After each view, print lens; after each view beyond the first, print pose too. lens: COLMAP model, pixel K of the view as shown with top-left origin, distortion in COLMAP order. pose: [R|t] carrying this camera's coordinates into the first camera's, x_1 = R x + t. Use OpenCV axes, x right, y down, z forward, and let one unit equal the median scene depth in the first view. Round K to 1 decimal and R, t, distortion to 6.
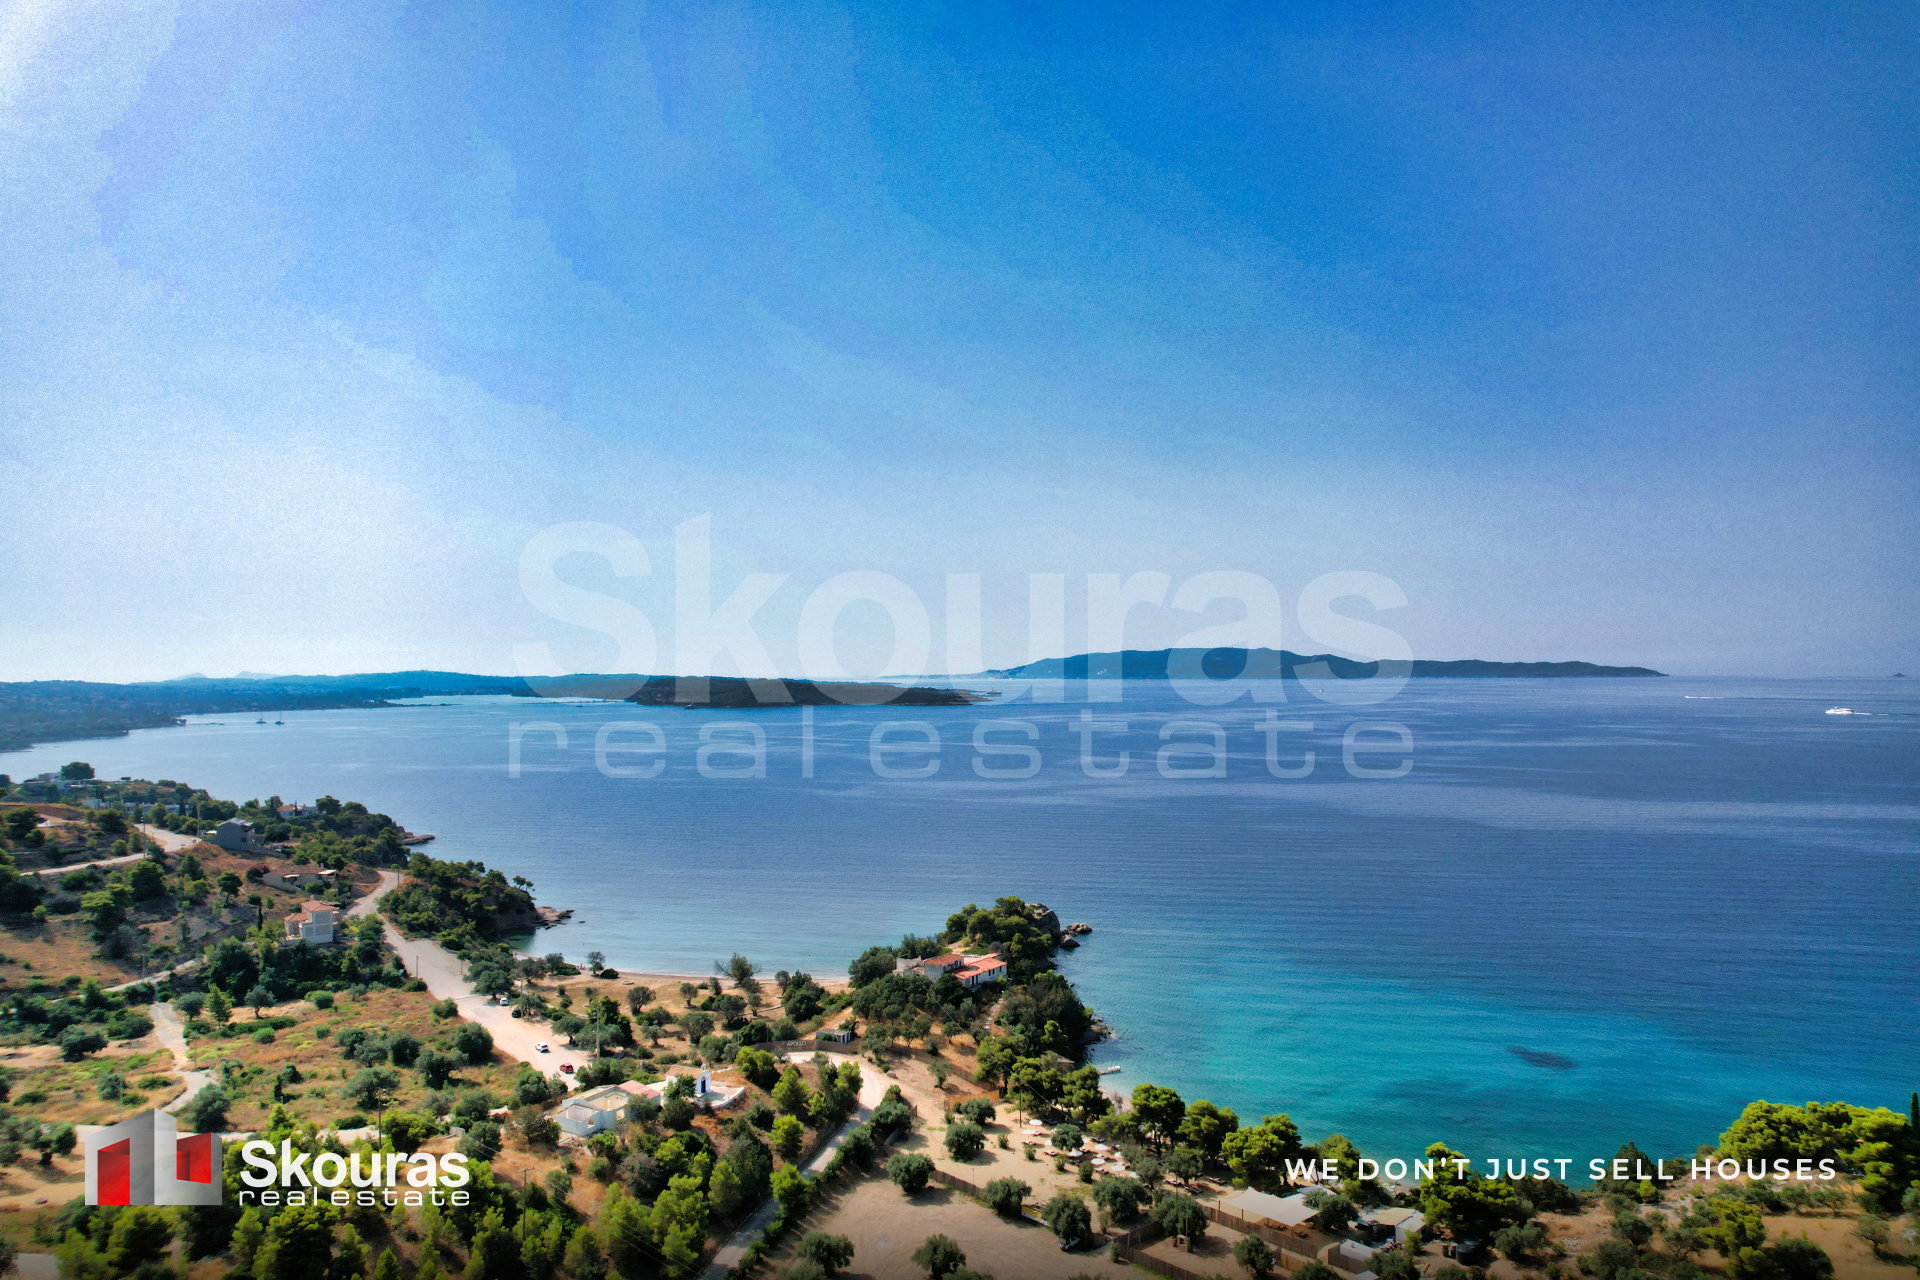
lens RADIAL K [[1236.8, 0, 965.5], [0, 1236.8, 645.8], [0, 0, 1]] dist [-0.081442, 0.082313]
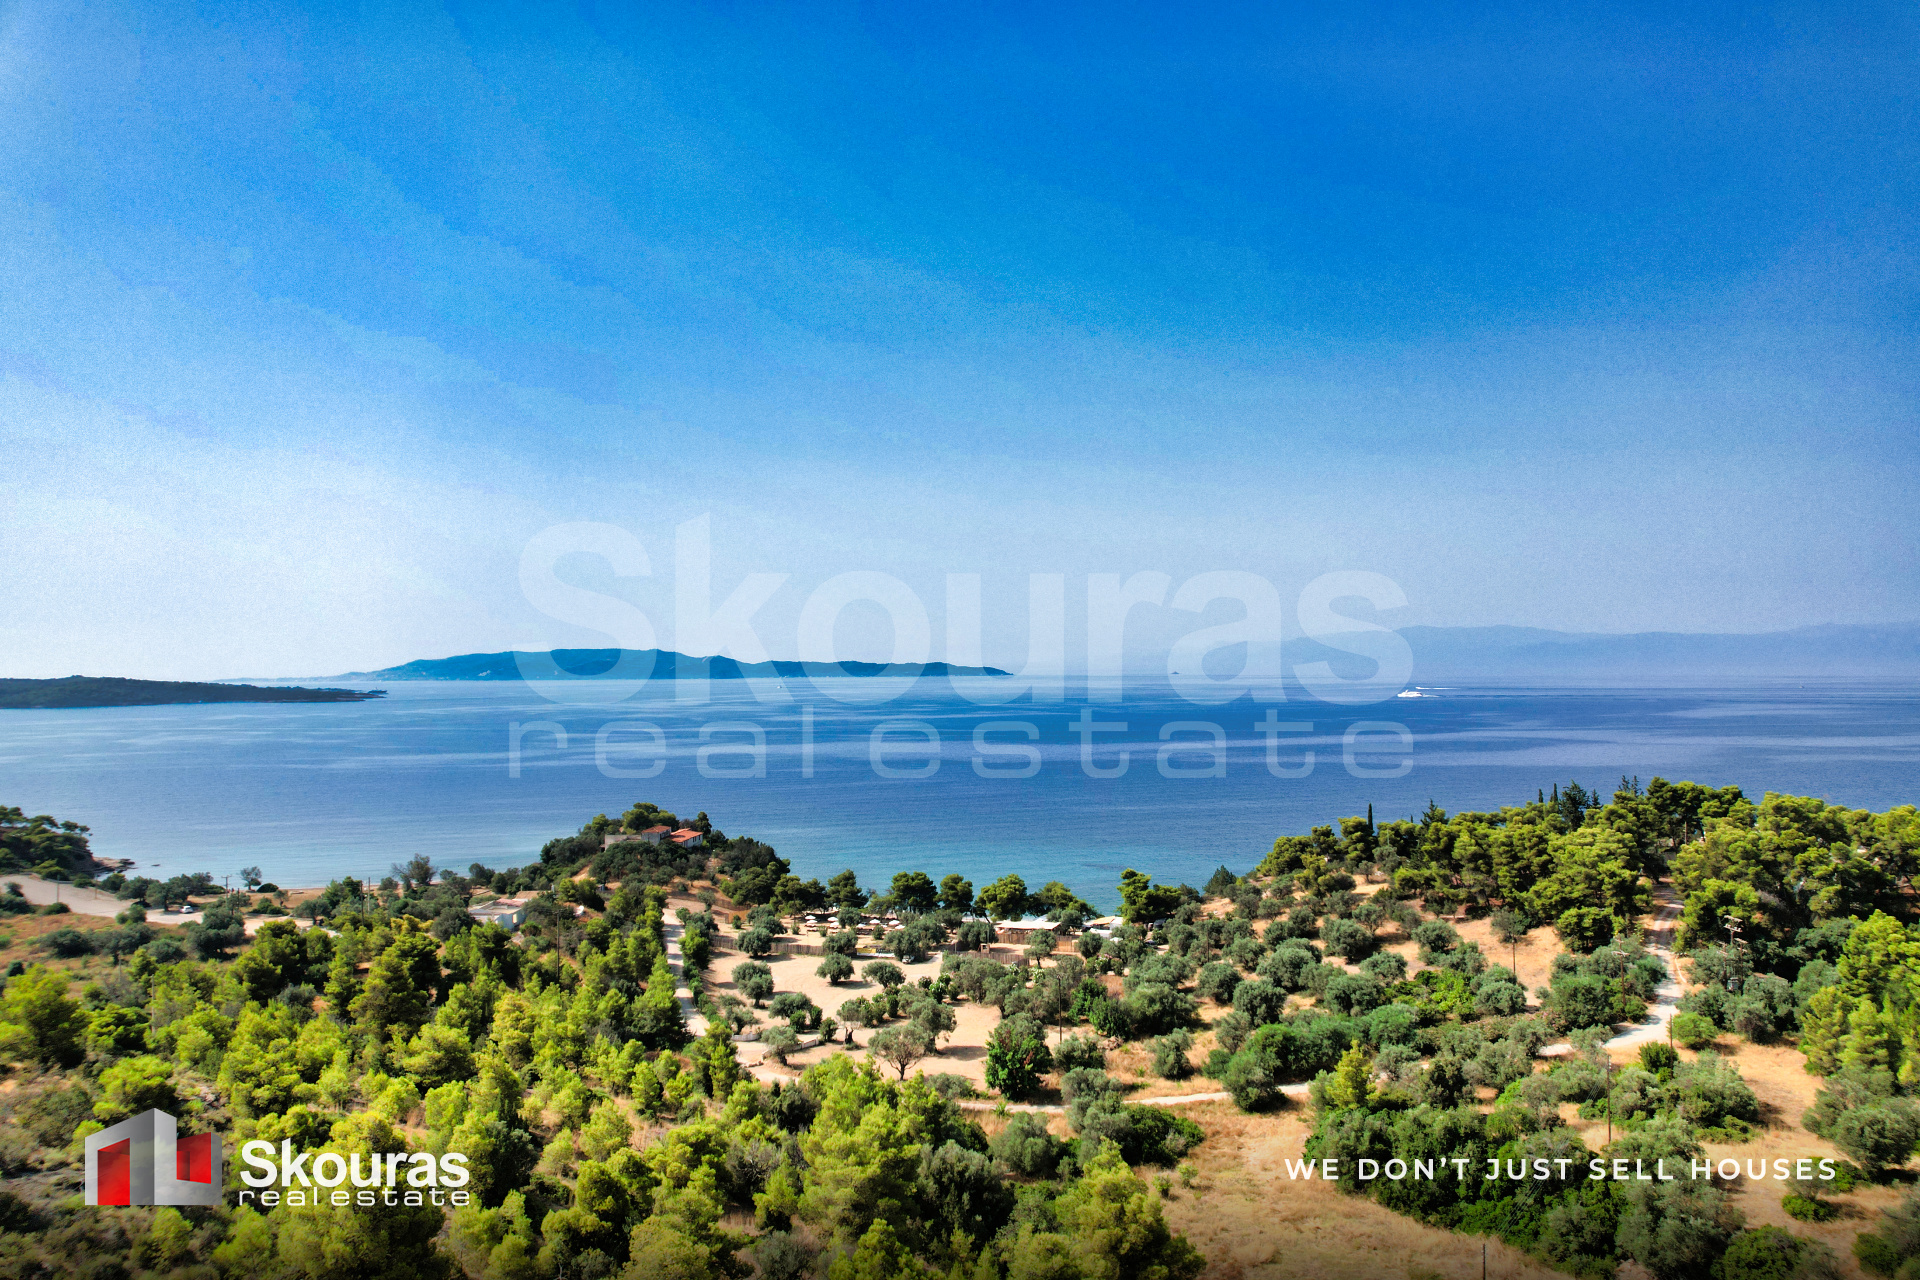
lens RADIAL K [[1236.8, 0, 965.5], [0, 1236.8, 645.8], [0, 0, 1]] dist [-0.081442, 0.082313]
pose [[0.879616, 0.005634, 0.475651, -0.402427], [-0.003334, 0.999978, -0.005679, 0.119441], [-0.475673, 0.003410, 0.879616, -0.179668]]
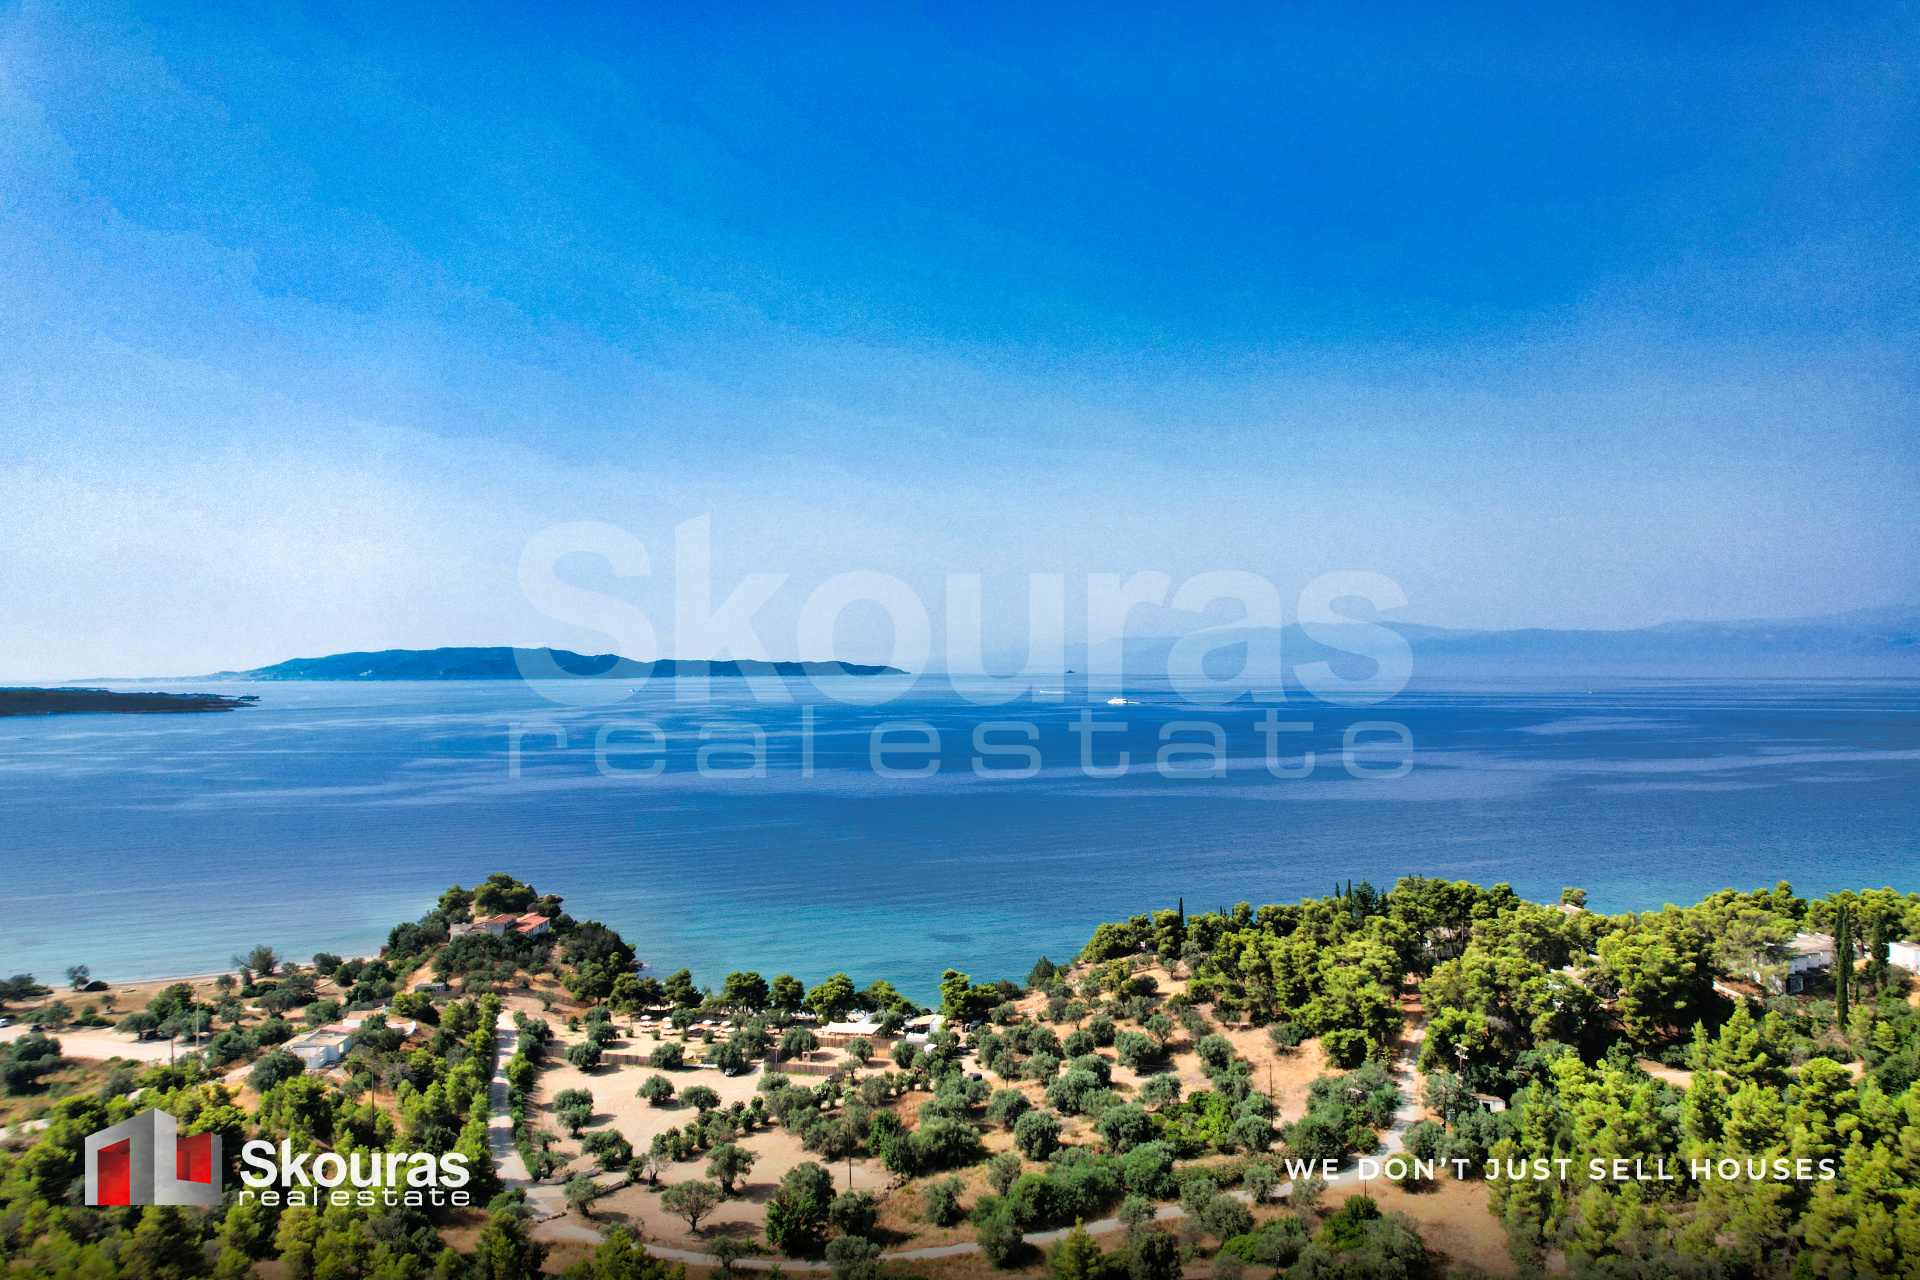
lens RADIAL K [[1236.8, 0, 965.5], [0, 1236.8, 645.8], [0, 0, 1]] dist [-0.081442, 0.082313]
pose [[0.837734, 0.003882, 0.546065, -0.368046], [-0.003519, 0.999992, -0.001710, -0.002071], [-0.546068, -0.000489, 0.837741, -0.268066]]
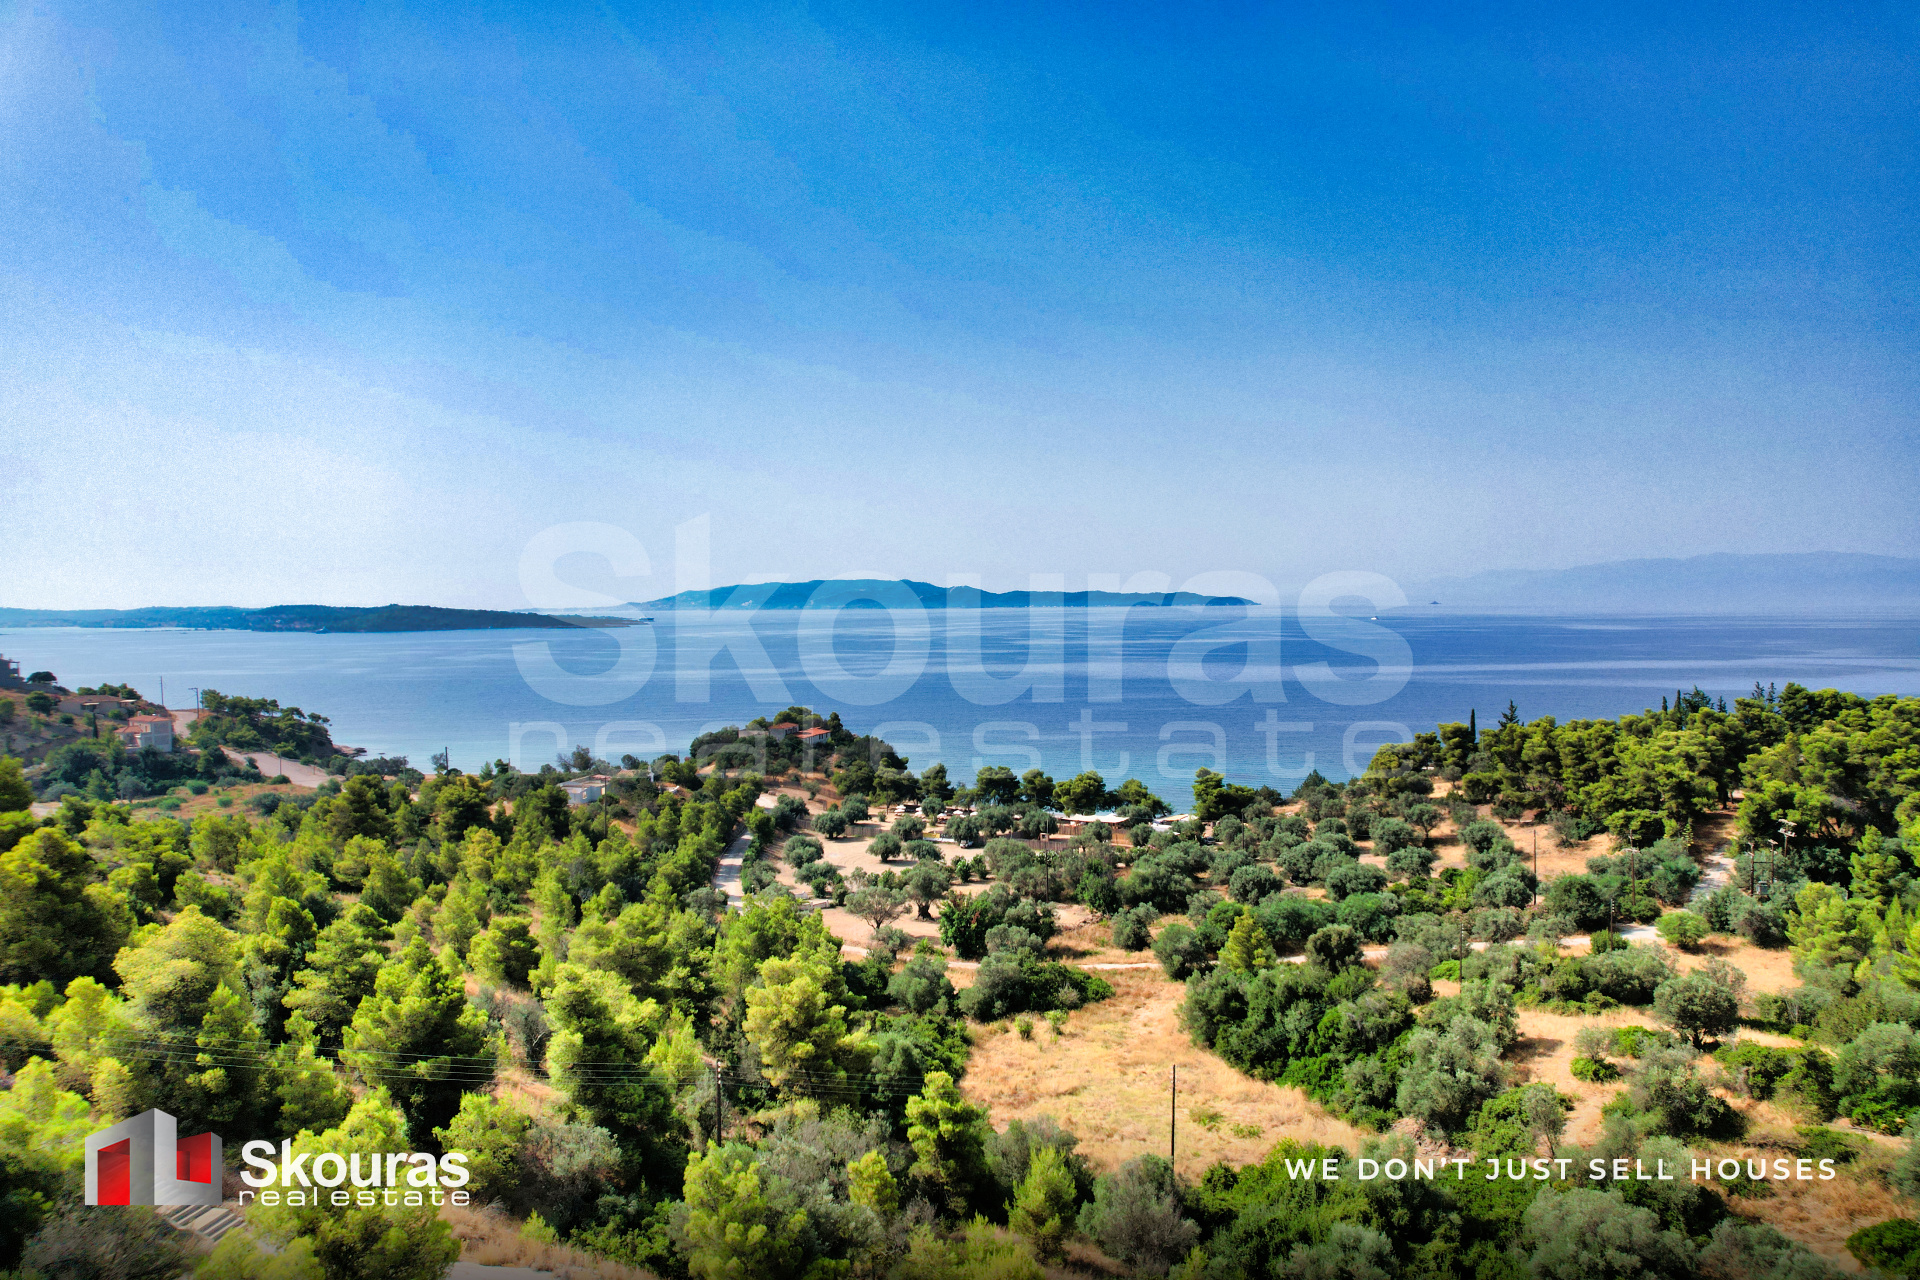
lens RADIAL K [[1231.5, 0, 968.3], [0, 1231.5, 640.2], [0, 0, 1]] dist [-0.075521, 0.078825]
pose [[0.956887, -0.013160, 0.290162, -0.252533], [-0.000274, 0.998932, 0.046210, 0.151199], [-0.290460, -0.044297, 0.955861, -0.267112]]
